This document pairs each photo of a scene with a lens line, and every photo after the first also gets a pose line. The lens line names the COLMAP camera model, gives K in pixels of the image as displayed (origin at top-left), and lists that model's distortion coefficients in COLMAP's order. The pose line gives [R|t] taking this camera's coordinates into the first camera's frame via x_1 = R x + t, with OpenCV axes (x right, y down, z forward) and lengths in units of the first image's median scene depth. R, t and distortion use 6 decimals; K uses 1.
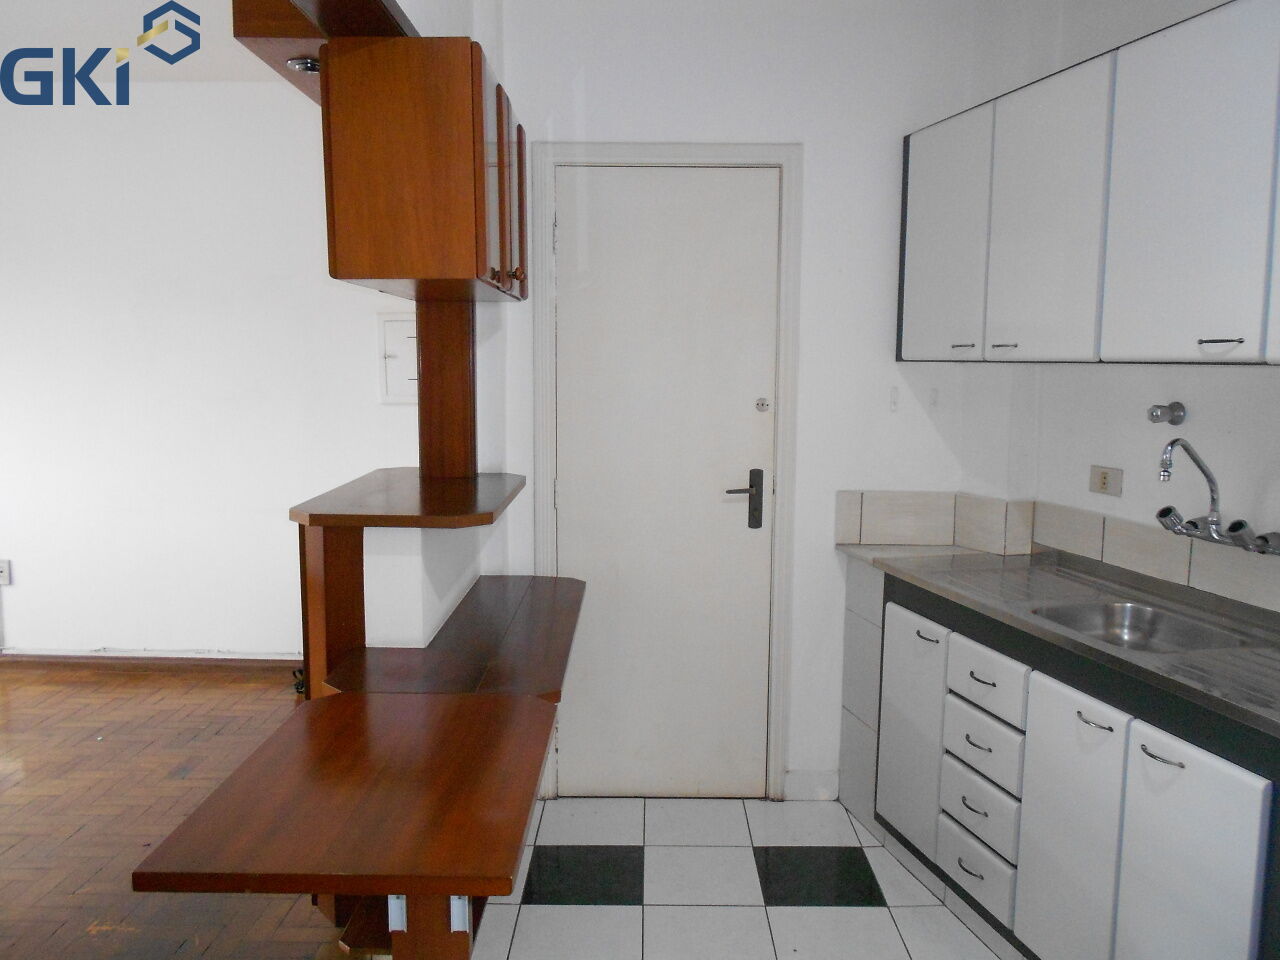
lens RADIAL K [[996.7, 0, 650.2], [0, 996.7, 488.5], [0, 0, 1]] dist [0.002471, -0.001615]
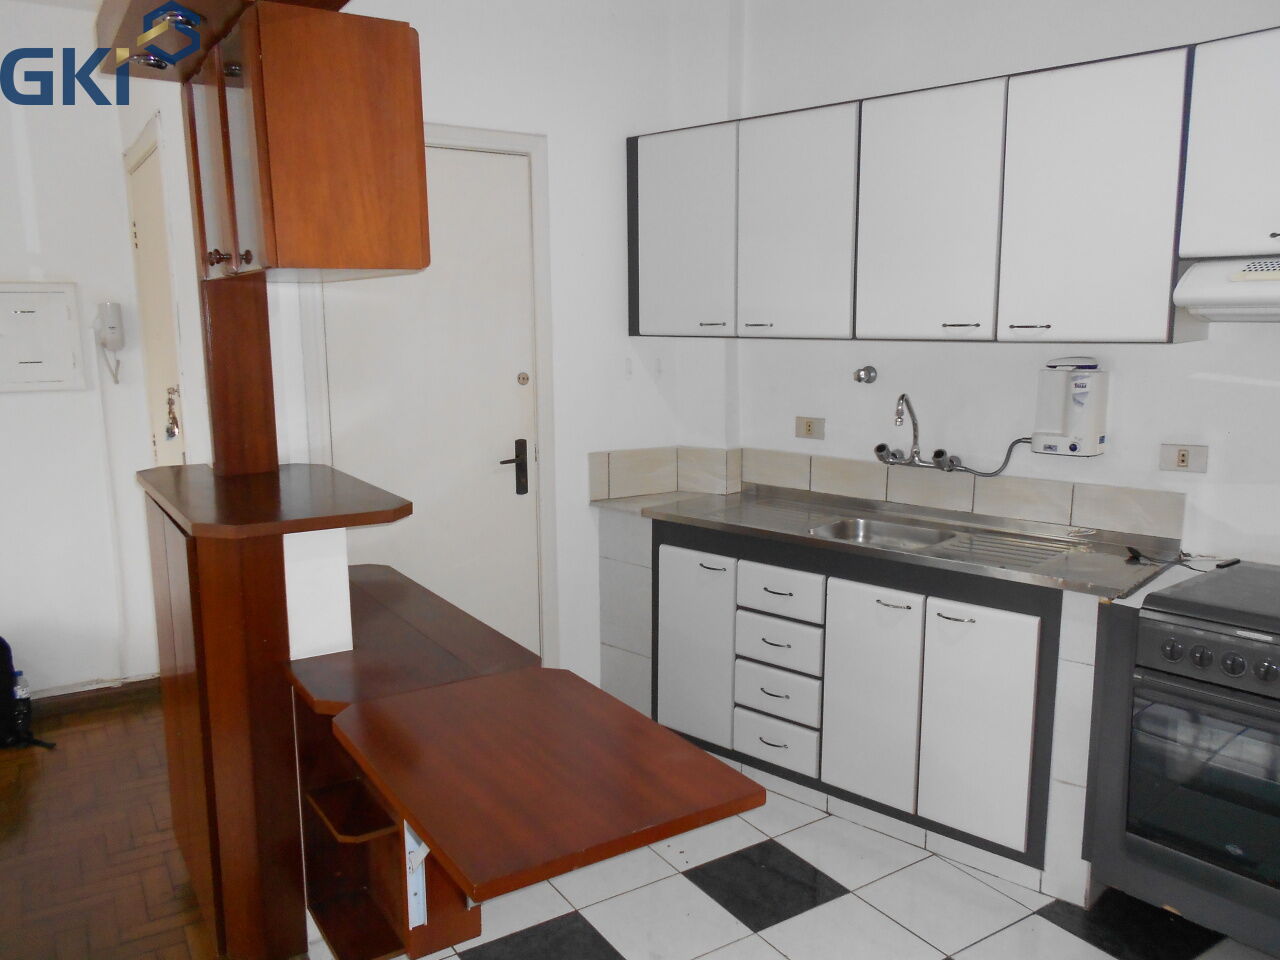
lens RADIAL K [[996.7, 0, 650.2], [0, 996.7, 488.5], [0, 0, 1]] dist [0.002471, -0.001615]
pose [[0.839579, -0.100777, 0.533808, -0.404903], [0.077300, 0.994806, 0.066230, -0.030620], [-0.537710, -0.014342, 0.843008, 0.024825]]
